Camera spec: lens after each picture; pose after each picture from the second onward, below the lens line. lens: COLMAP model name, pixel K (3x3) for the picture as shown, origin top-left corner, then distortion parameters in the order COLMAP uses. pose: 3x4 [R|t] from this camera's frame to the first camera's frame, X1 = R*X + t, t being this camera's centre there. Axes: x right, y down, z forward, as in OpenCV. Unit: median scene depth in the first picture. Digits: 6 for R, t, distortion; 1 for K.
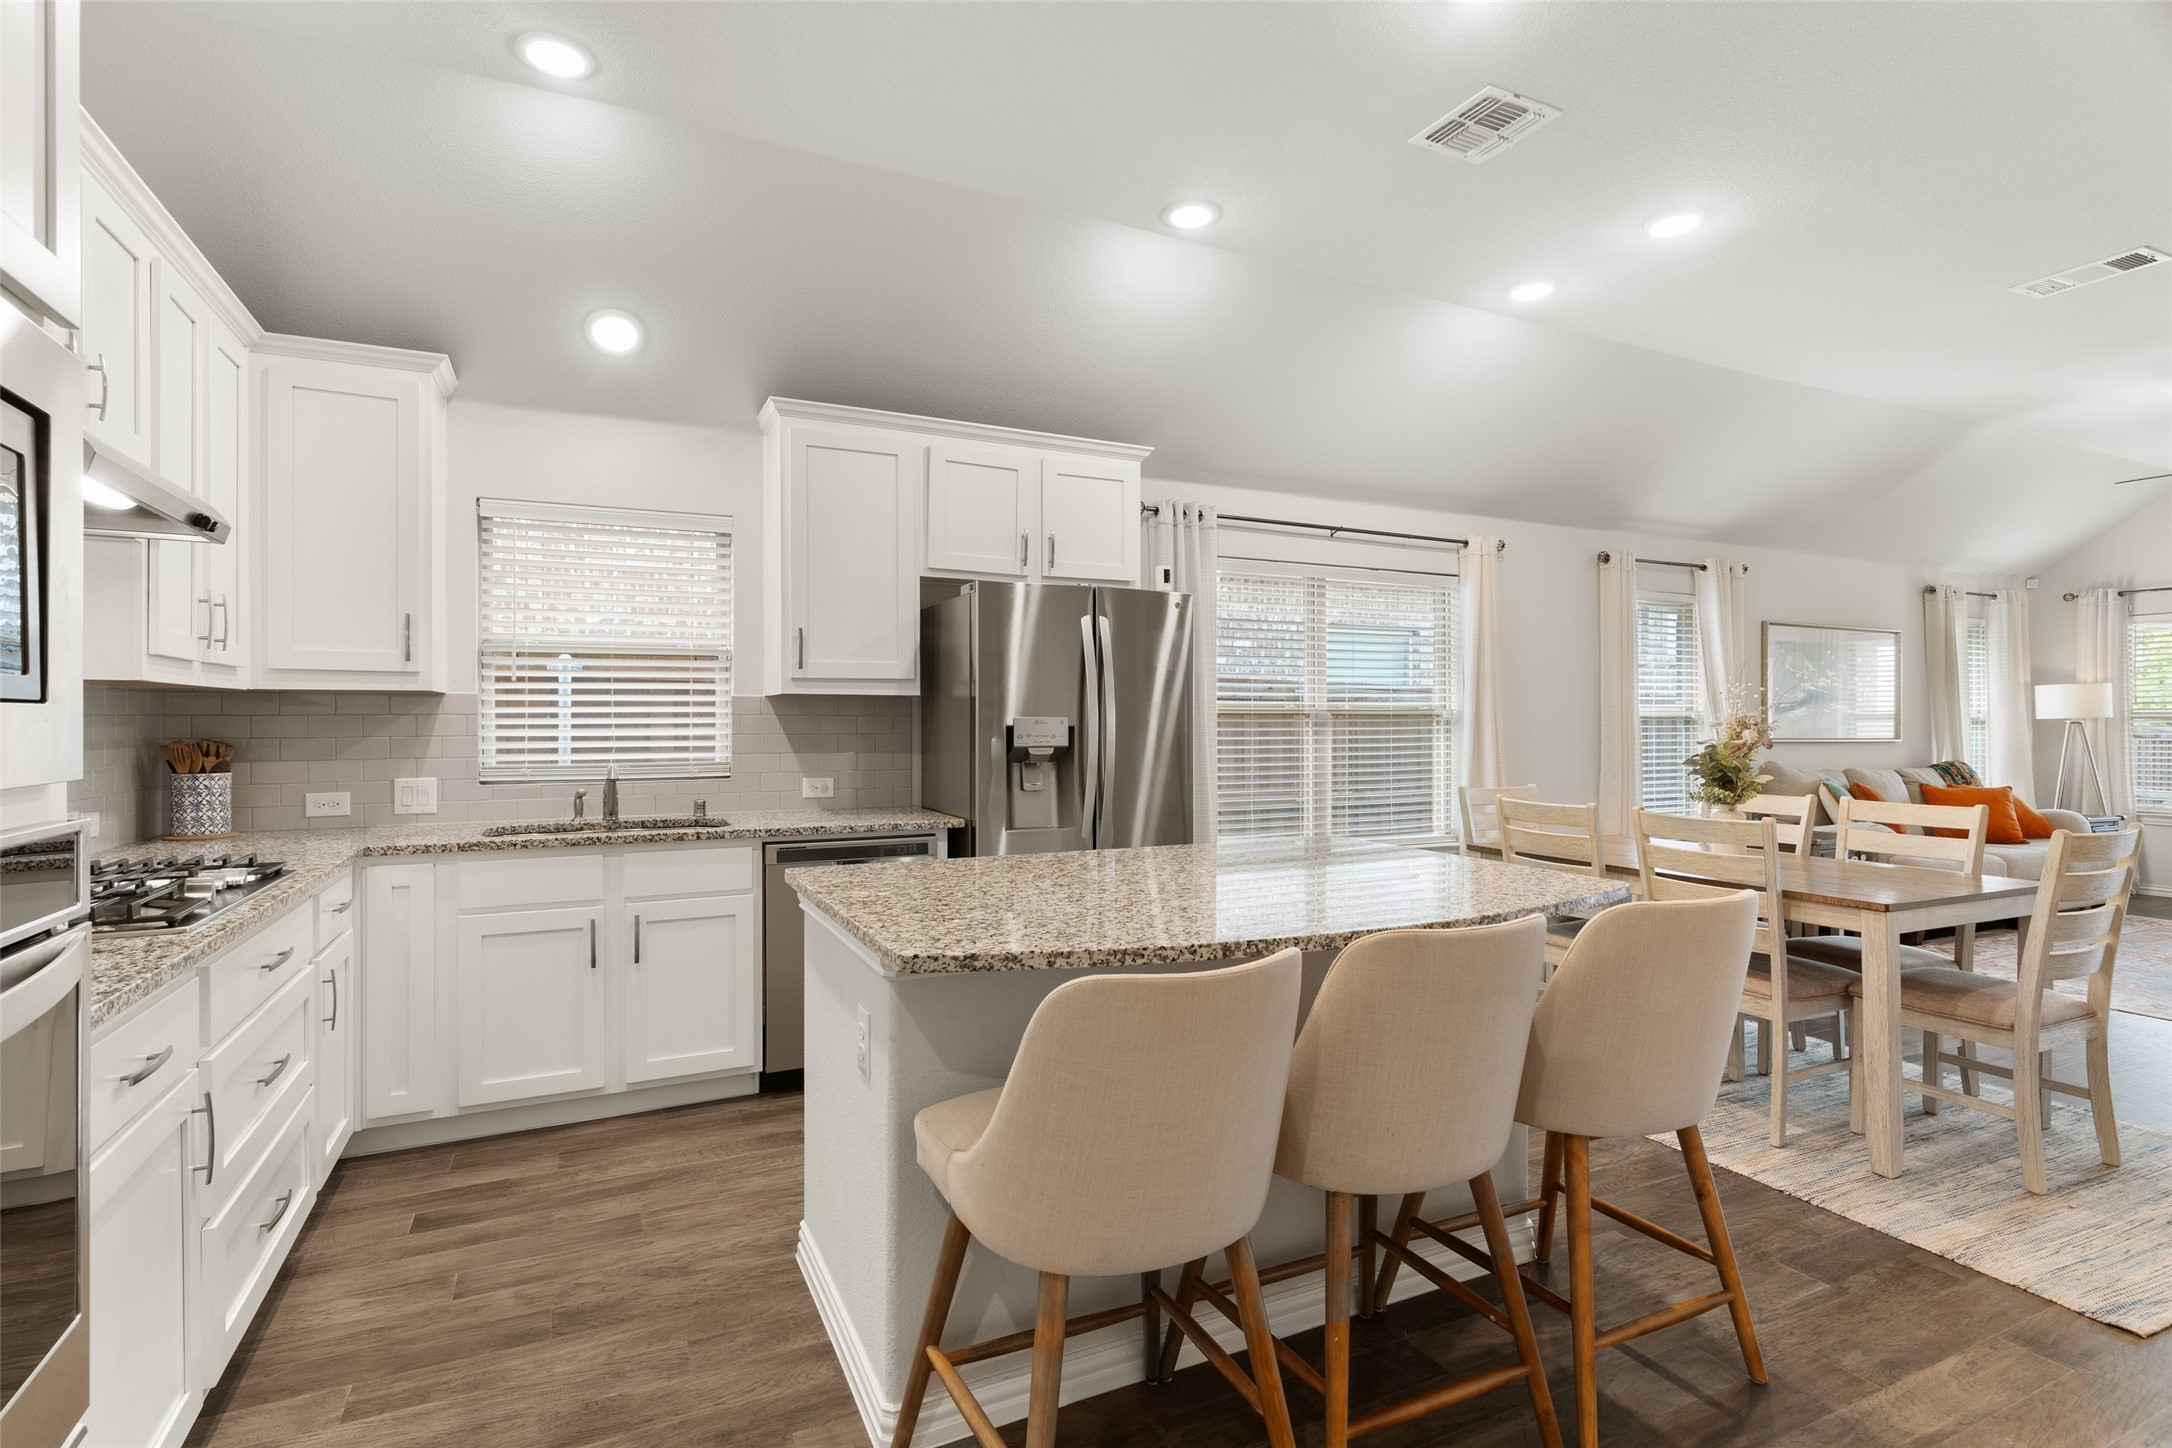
lens RADIAL K [[1039.4, 0, 1072.2], [0, 1039.4, 719.9], [0, 0, 1]] dist [0.000073, -0.000941]
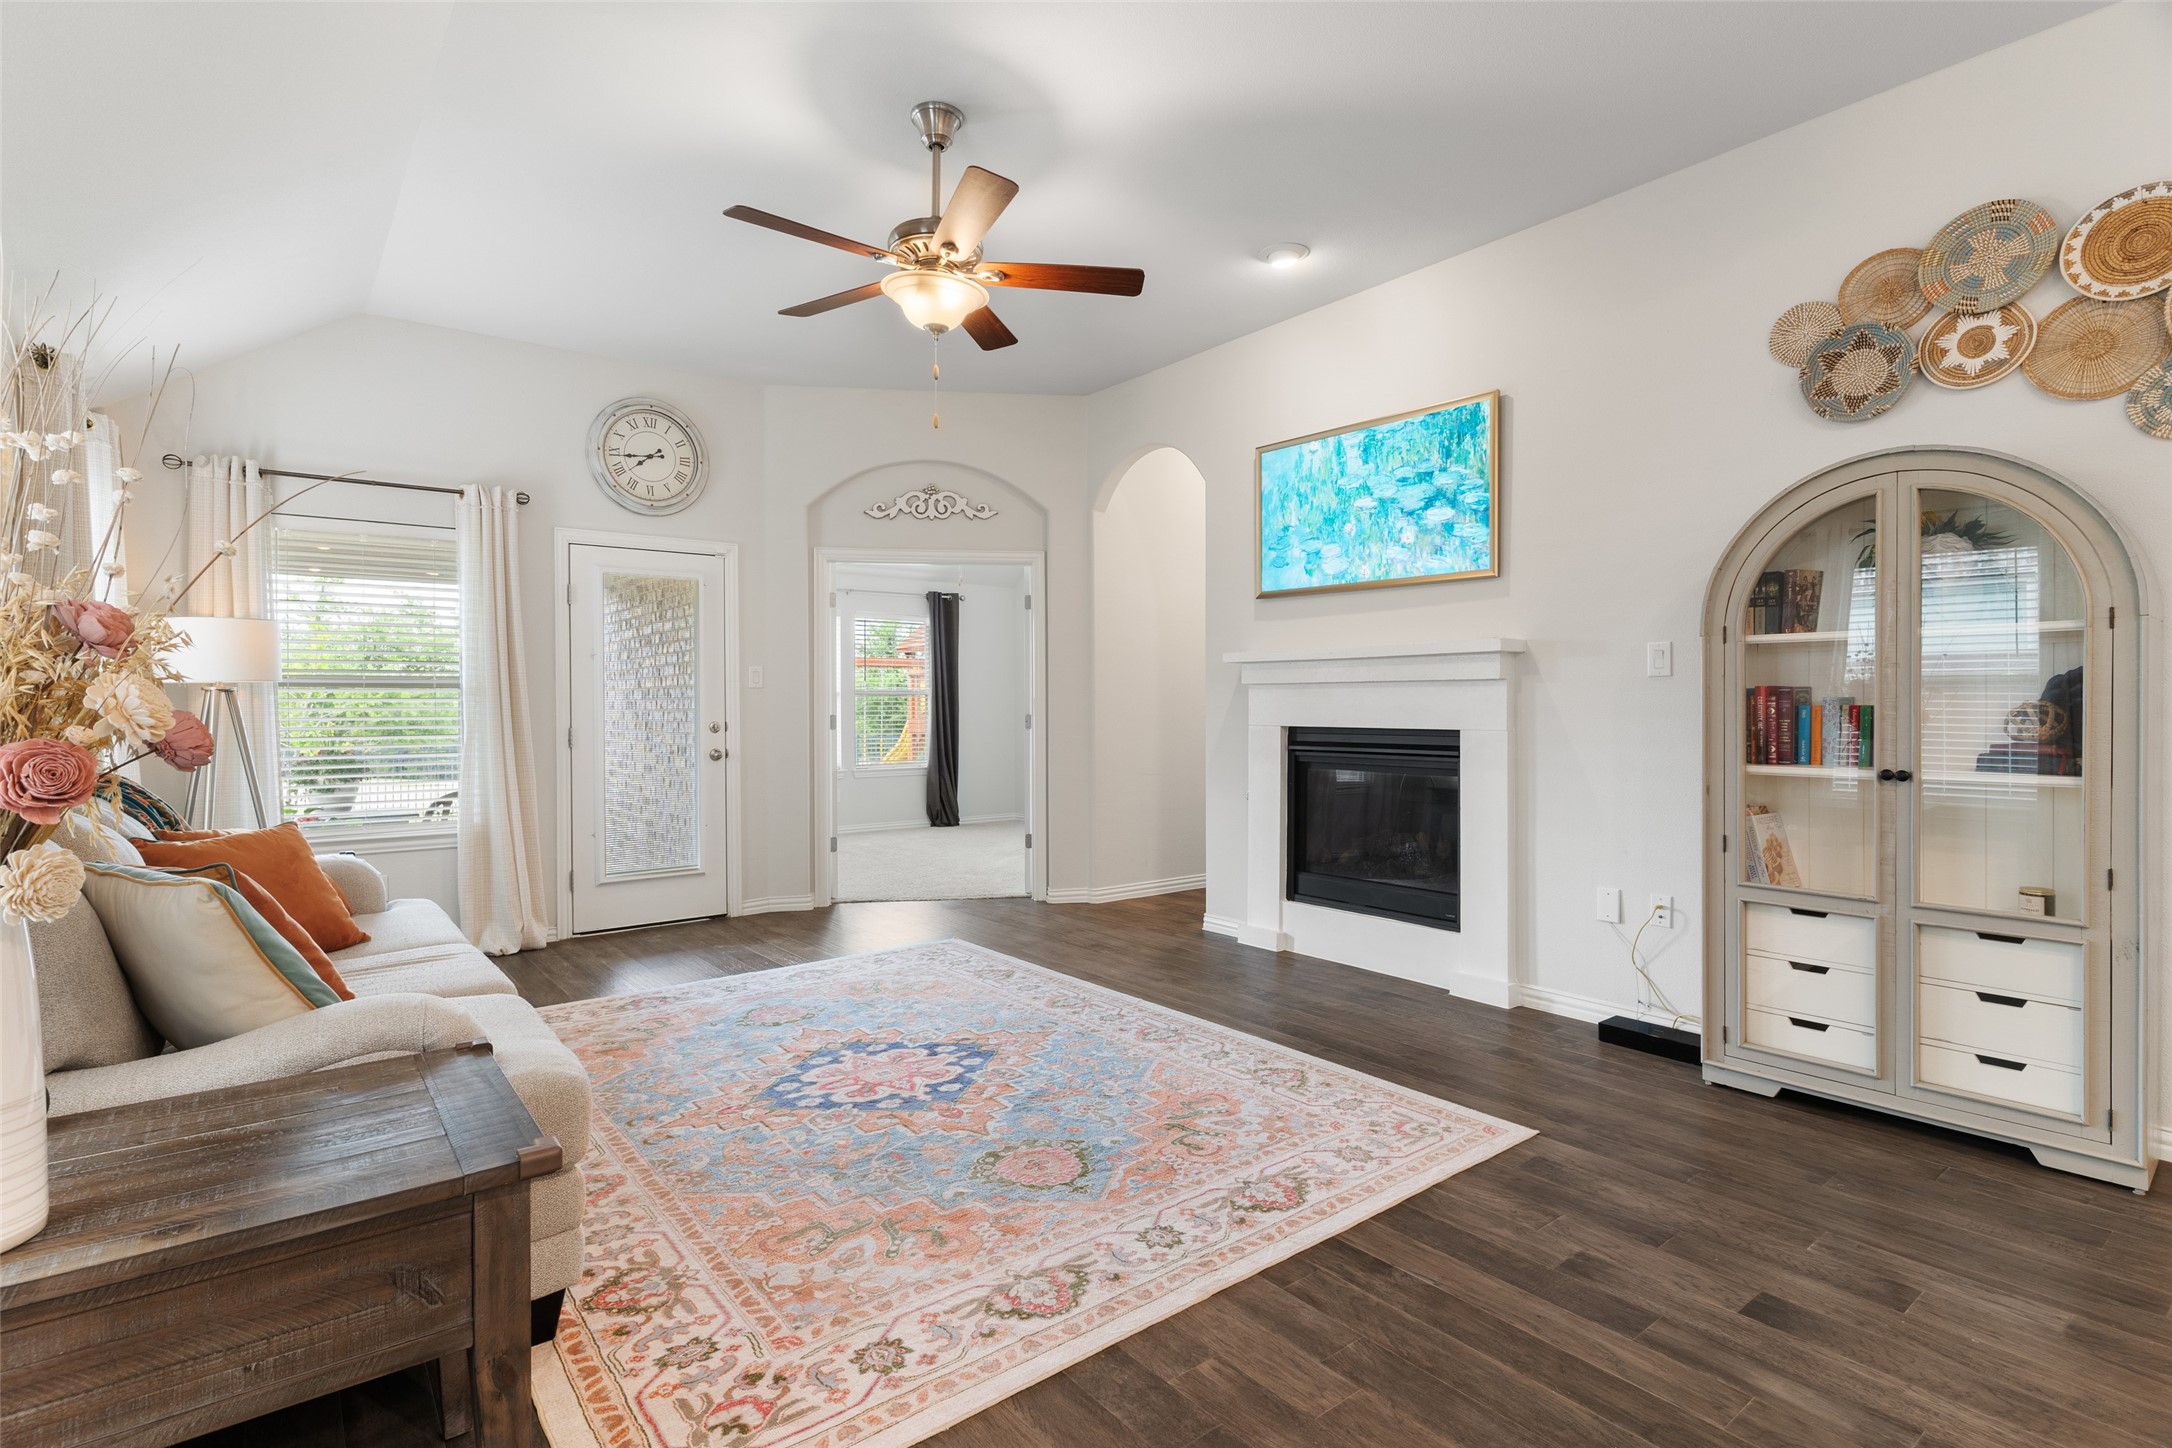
lens RADIAL K [[1039.4, 0, 1069.8], [0, 1039.4, 704.9], [0, 0, 1]] dist [0.000073, -0.000941]
pose [[-0.212747, 0.002936, 0.977103, 0.342526], [0.002282, 0.999994, -0.002508, 0.012117], [-0.977105, 0.001696, -0.212753, 0.680475]]
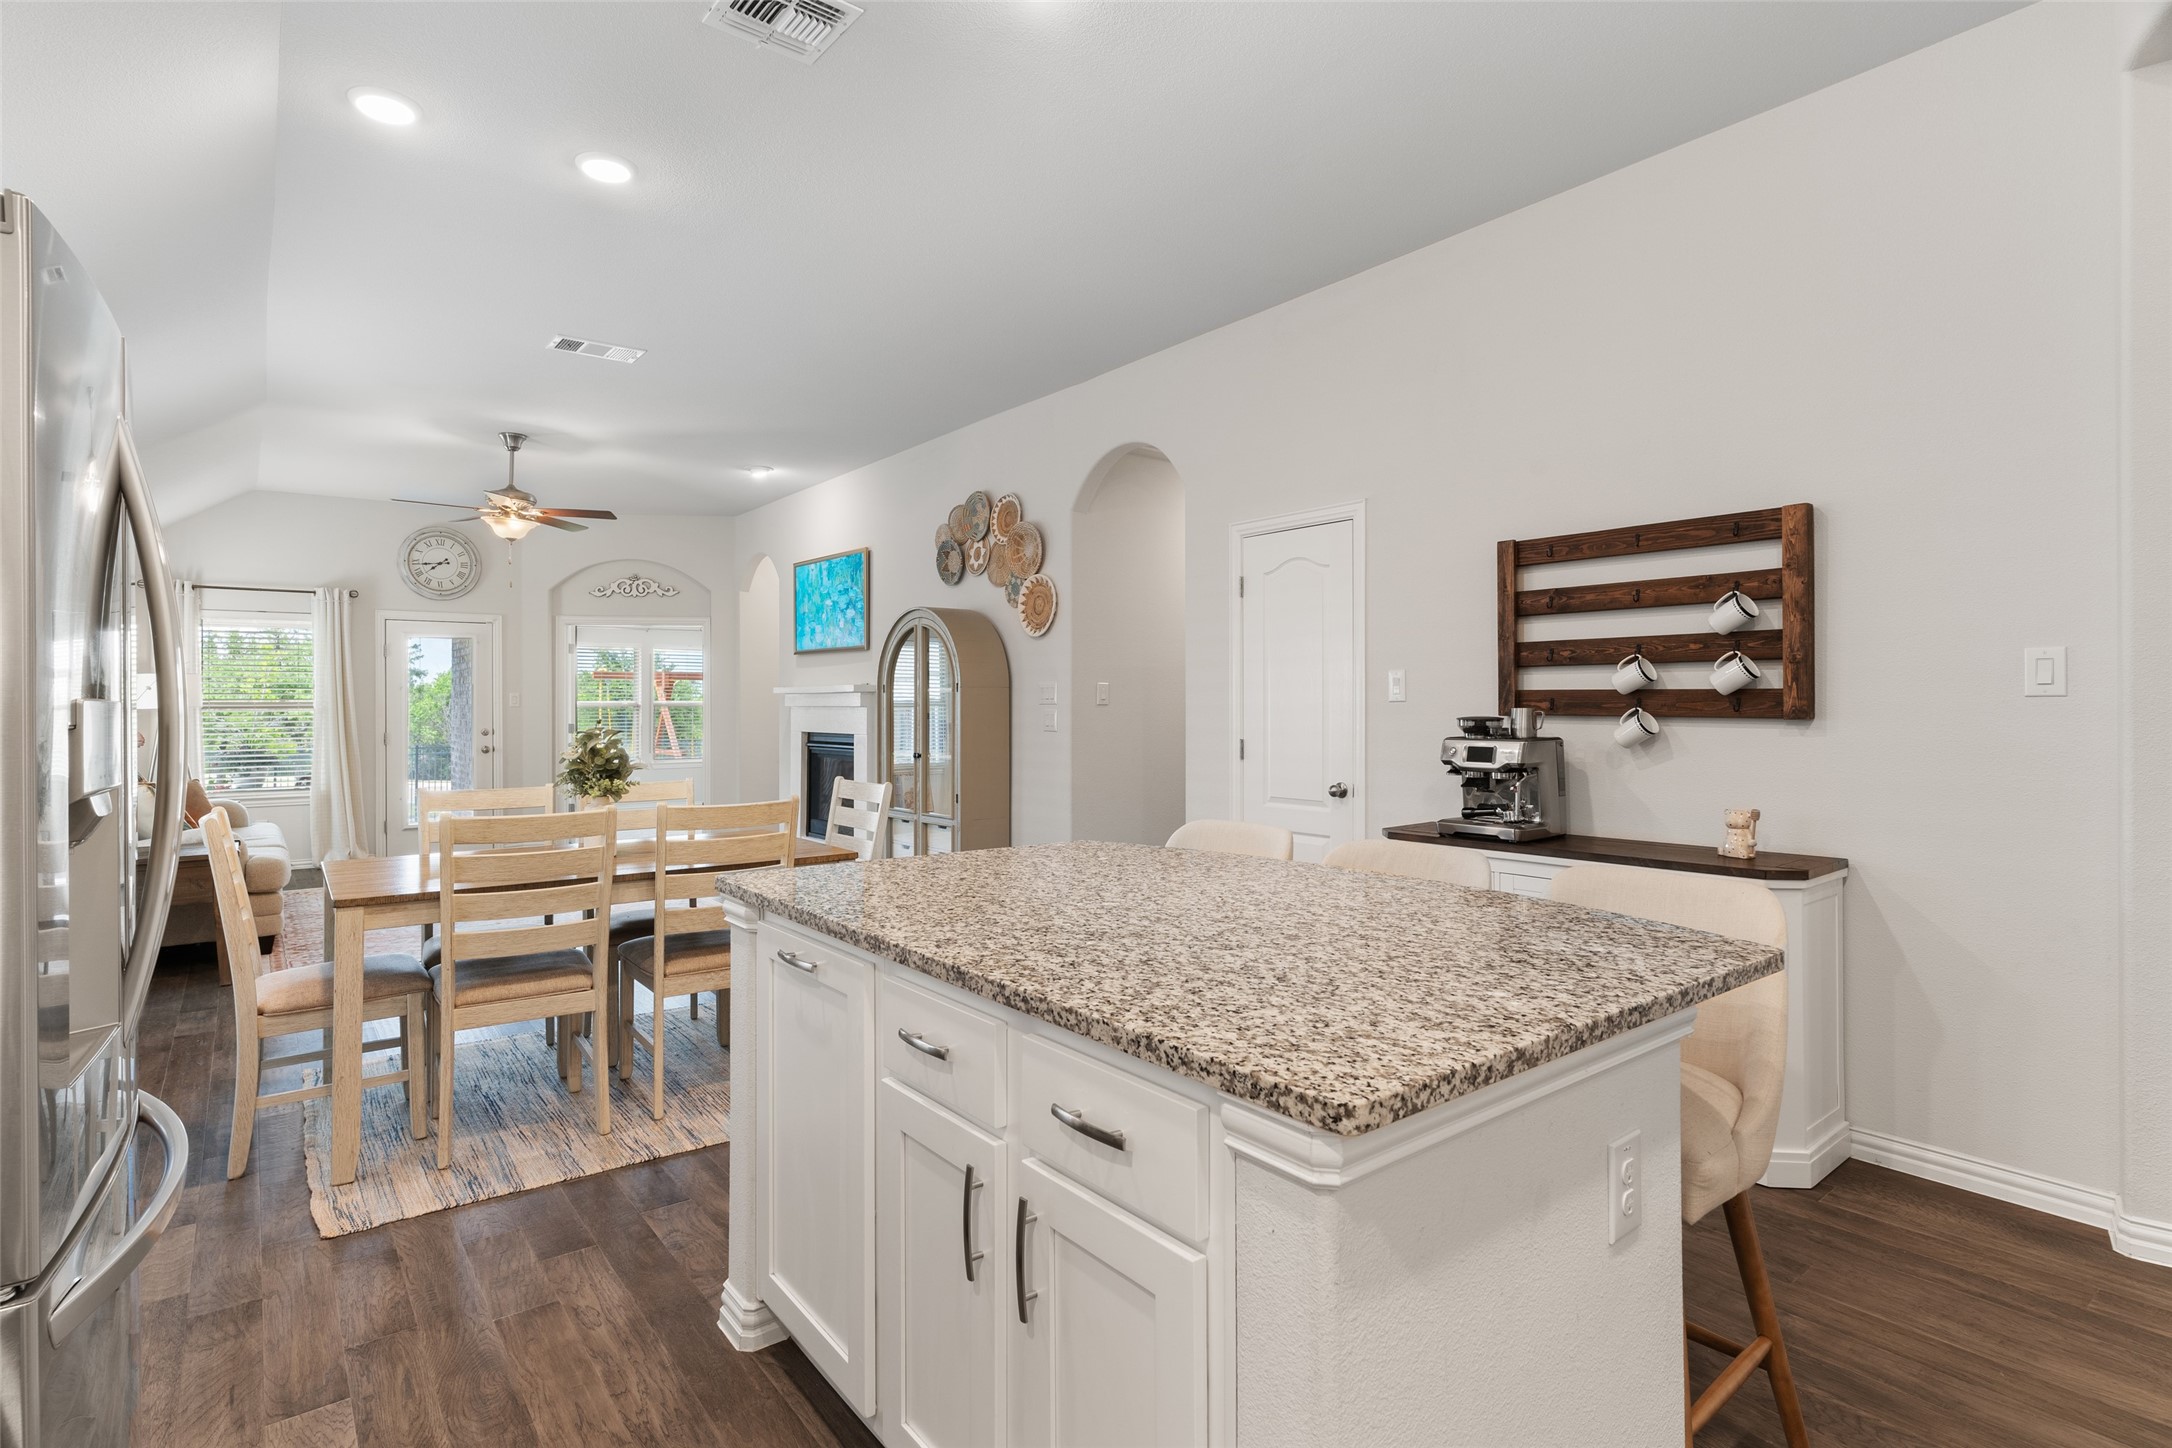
lens RADIAL K [[1086.3, 0, 1061.9], [0, 1086.3, 692.9], [0, 0, 1]] dist [0.006717, -0.000320]
pose [[-0.198770, 0.014208, 0.979943, -0.212743], [0.001570, 0.999898, -0.014179, 0.000101], [-0.980045, -0.001280, -0.198772, 0.374894]]
